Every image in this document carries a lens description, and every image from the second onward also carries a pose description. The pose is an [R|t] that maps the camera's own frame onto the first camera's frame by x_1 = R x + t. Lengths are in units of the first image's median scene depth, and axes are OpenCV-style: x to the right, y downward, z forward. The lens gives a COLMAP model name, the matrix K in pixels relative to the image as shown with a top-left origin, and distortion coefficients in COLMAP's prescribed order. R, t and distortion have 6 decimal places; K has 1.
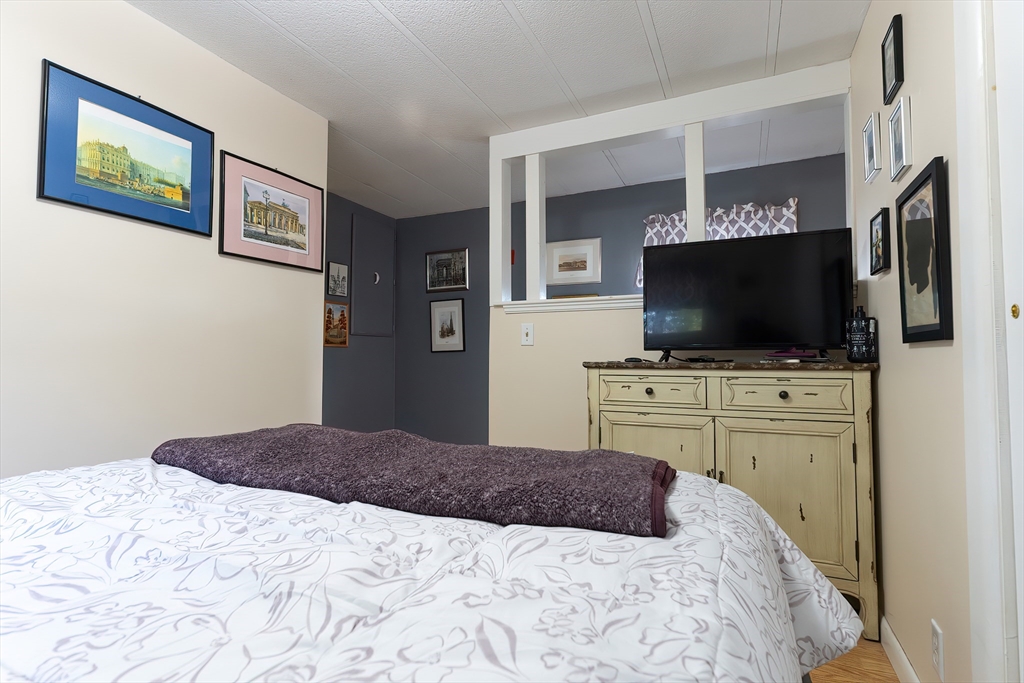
lens RADIAL K [[491.4, 0, 516.7], [0, 491.4, 354.5], [0, 0, 1]] dist [0.001304, -0.000495]
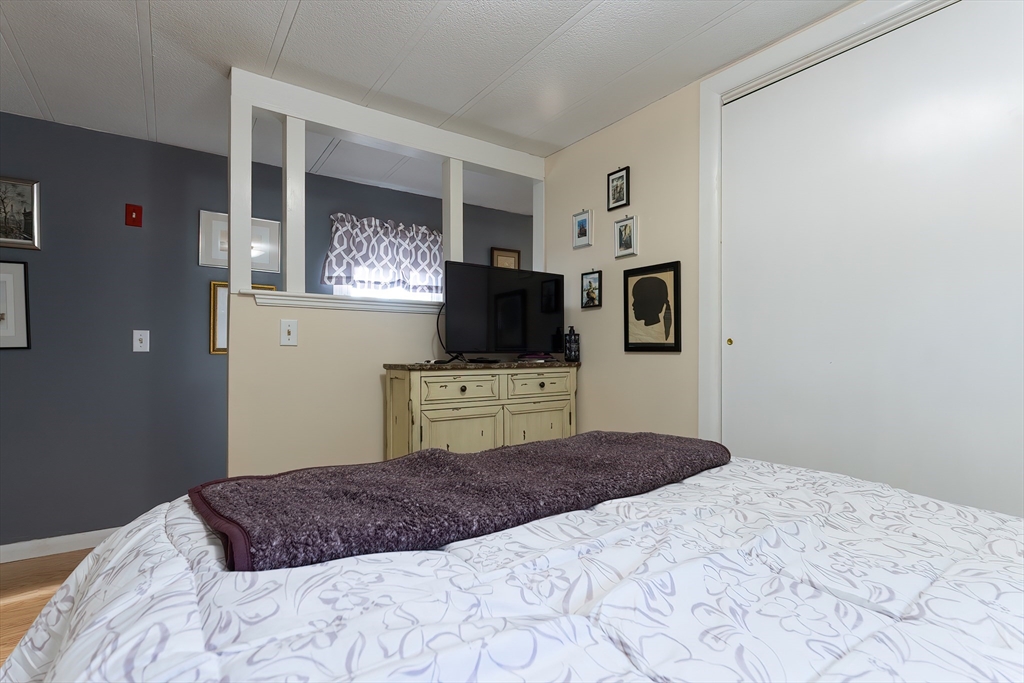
lens RADIAL K [[498.4, 0, 513.9], [0, 498.4, 365.2], [0, 0, 1]] dist [0.001556, 0.000540]
pose [[0.487933, -0.024544, 0.872536, -0.670810], [-0.006710, 0.999470, 0.031867, -0.018555], [-0.872855, -0.021404, 0.487509, 0.310325]]
